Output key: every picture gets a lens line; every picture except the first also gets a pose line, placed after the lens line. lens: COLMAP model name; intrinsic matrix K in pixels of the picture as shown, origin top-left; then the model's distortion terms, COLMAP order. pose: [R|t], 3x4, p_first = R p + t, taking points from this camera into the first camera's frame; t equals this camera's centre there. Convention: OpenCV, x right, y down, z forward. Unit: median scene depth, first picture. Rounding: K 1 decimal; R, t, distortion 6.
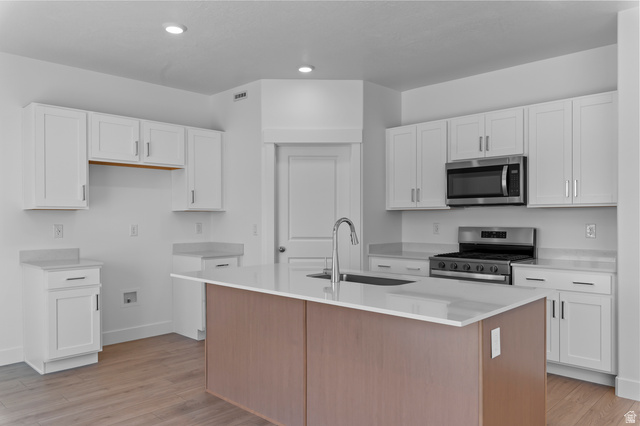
lens RADIAL K [[473.6, 0, 321.4], [0, 473.6, 219.5], [0, 0, 1]] dist [0.007929, 0.000832]
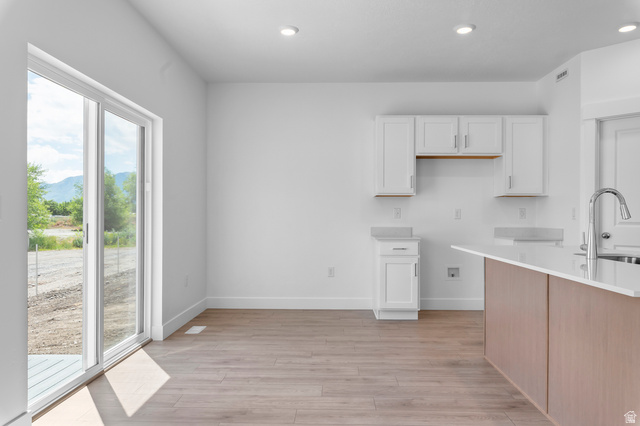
lens RADIAL K [[452.2, 0, 322.6], [0, 452.2, 215.9], [0, 0, 1]] dist [0.000666, 0.002174]
pose [[0.680949, 0.004153, -0.732319, 0.194524], [-0.008310, 0.999963, -0.002057, 0.034710], [0.732283, 0.007486, 0.680959, 0.021881]]
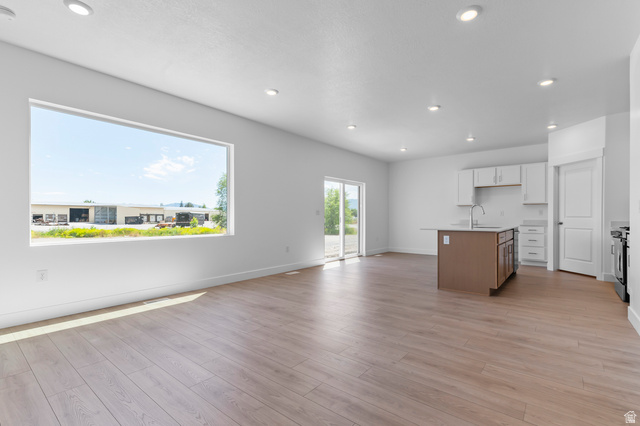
lens RADIAL K [[296.4, 0, 320.5], [0, 296.4, 218.5], [0, 0, 1]] dist [-0.000080, -0.000500]
pose [[0.092910, 0.006588, -0.995653, 1.053030], [-0.000969, 0.999978, 0.006526, 0.042465], [0.995674, 0.000359, 0.092915, -0.031980]]
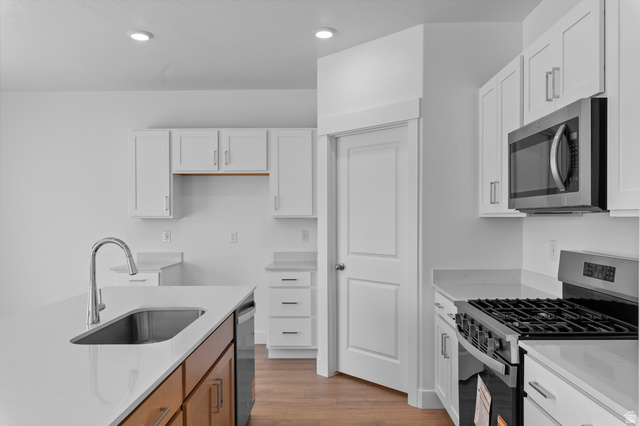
lens RADIAL K [[473.6, 0, 321.4], [0, 473.6, 219.5], [0, 0, 1]] dist [0.007929, 0.000832]
pose [[0.687023, 0.003663, -0.726626, 0.513992], [0.000025, 0.999987, 0.005065, -0.022231], [0.726636, -0.003498, 0.687014, 0.465616]]
